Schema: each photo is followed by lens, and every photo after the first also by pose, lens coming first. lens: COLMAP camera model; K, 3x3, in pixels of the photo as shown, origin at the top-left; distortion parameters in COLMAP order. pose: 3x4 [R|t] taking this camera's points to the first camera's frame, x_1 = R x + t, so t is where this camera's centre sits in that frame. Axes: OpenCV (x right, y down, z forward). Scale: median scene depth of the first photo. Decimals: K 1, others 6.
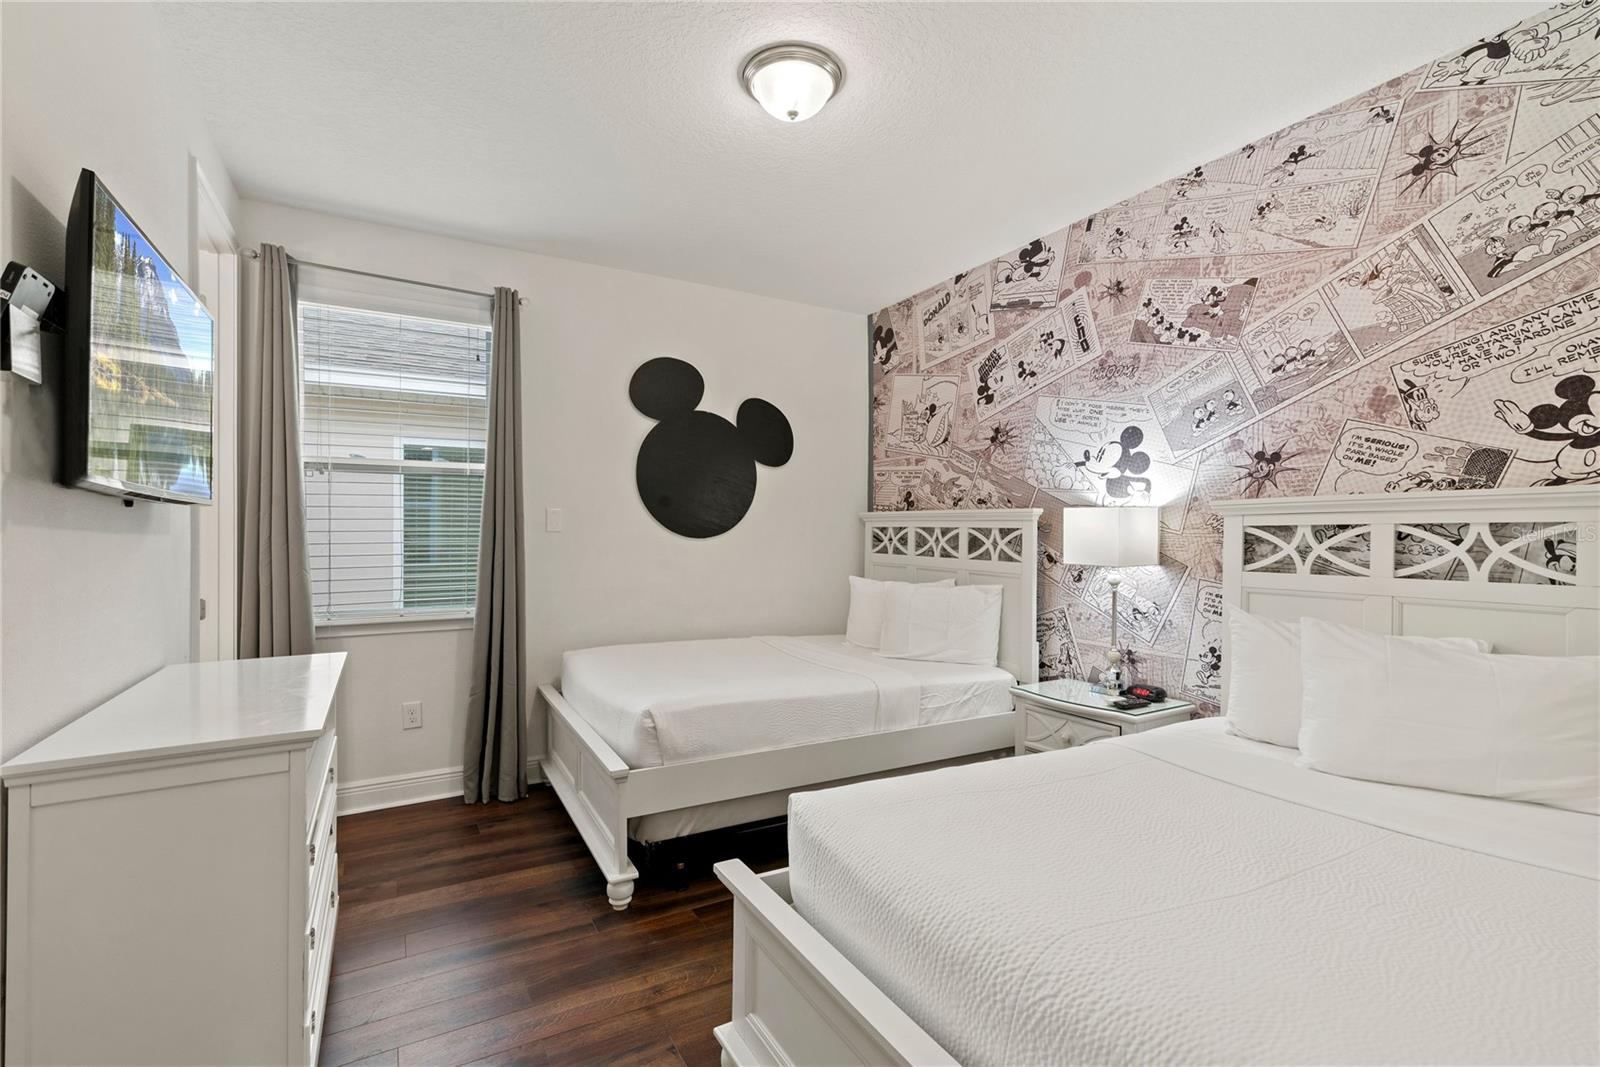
lens RADIAL K [[724.3, 0, 798.1], [0, 724.3, 532.6], [0, 0, 1]] dist [0.010932, -0.000570]
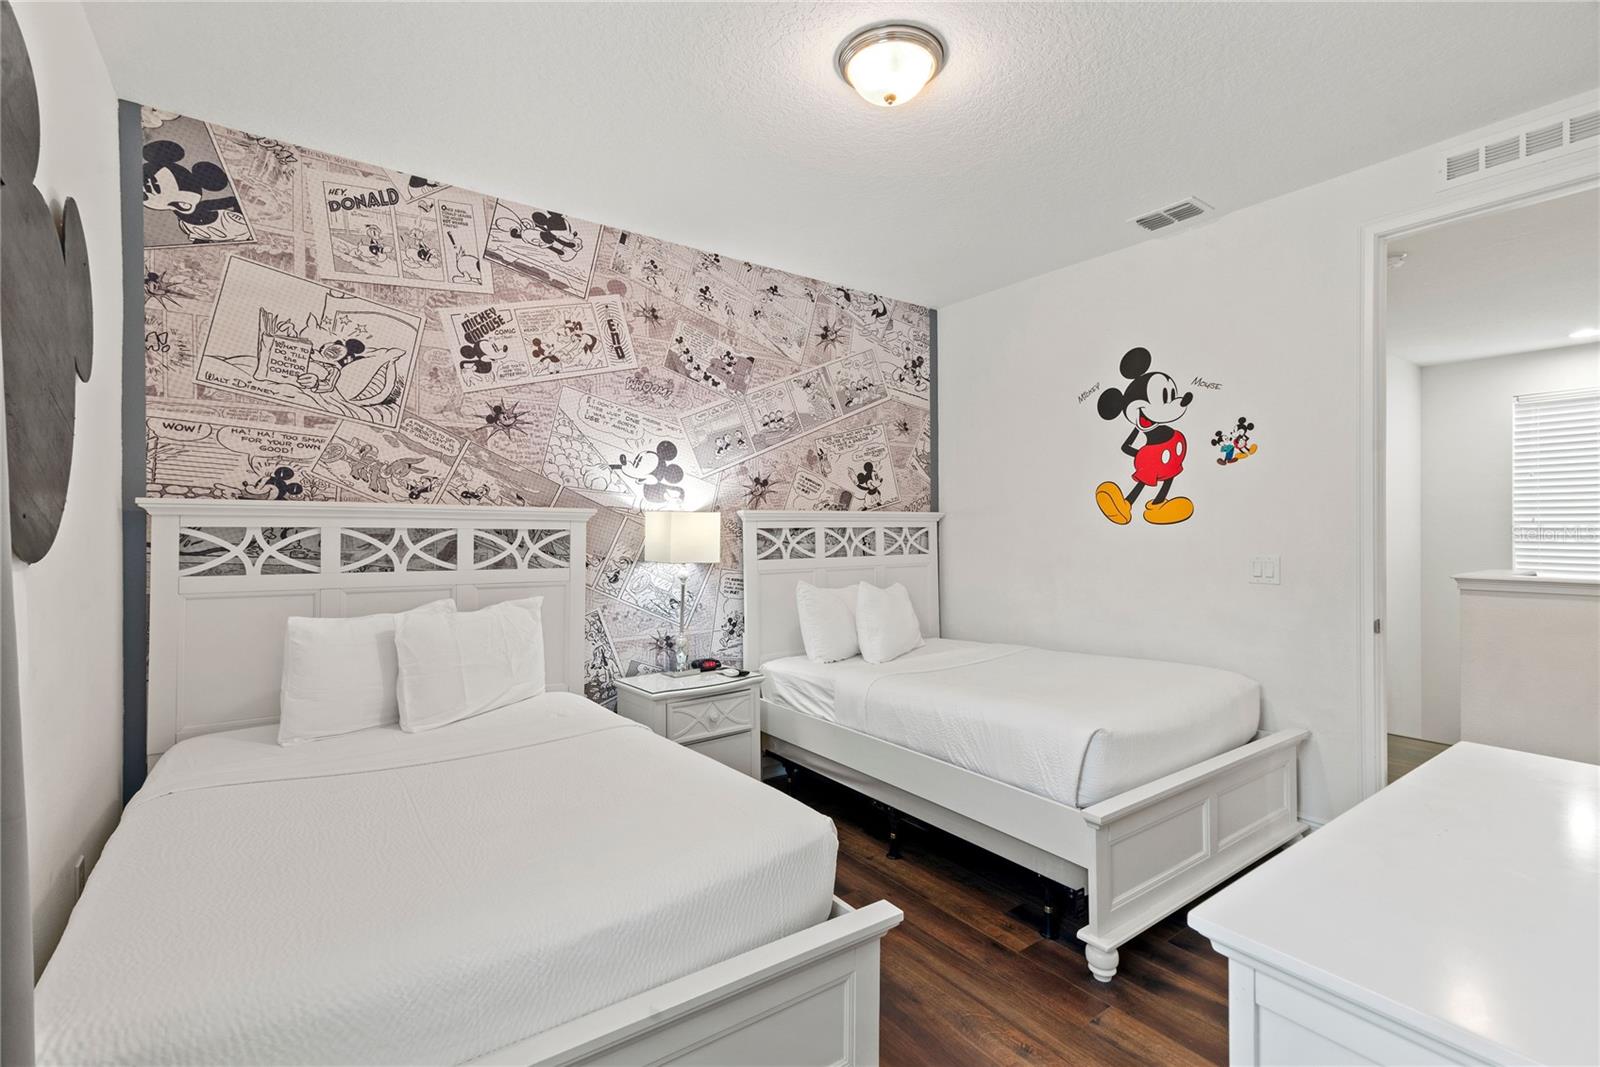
lens RADIAL K [[724.3, 0, 799.8], [0, 724.3, 531.9], [0, 0, 1]] dist [0.010932, -0.000570]
pose [[-0.118590, -0.001743, 0.992942, -0.671190], [0.005607, 0.999981, 0.002424, -0.004167], [-0.992927, 0.005854, -0.118578, 0.885965]]
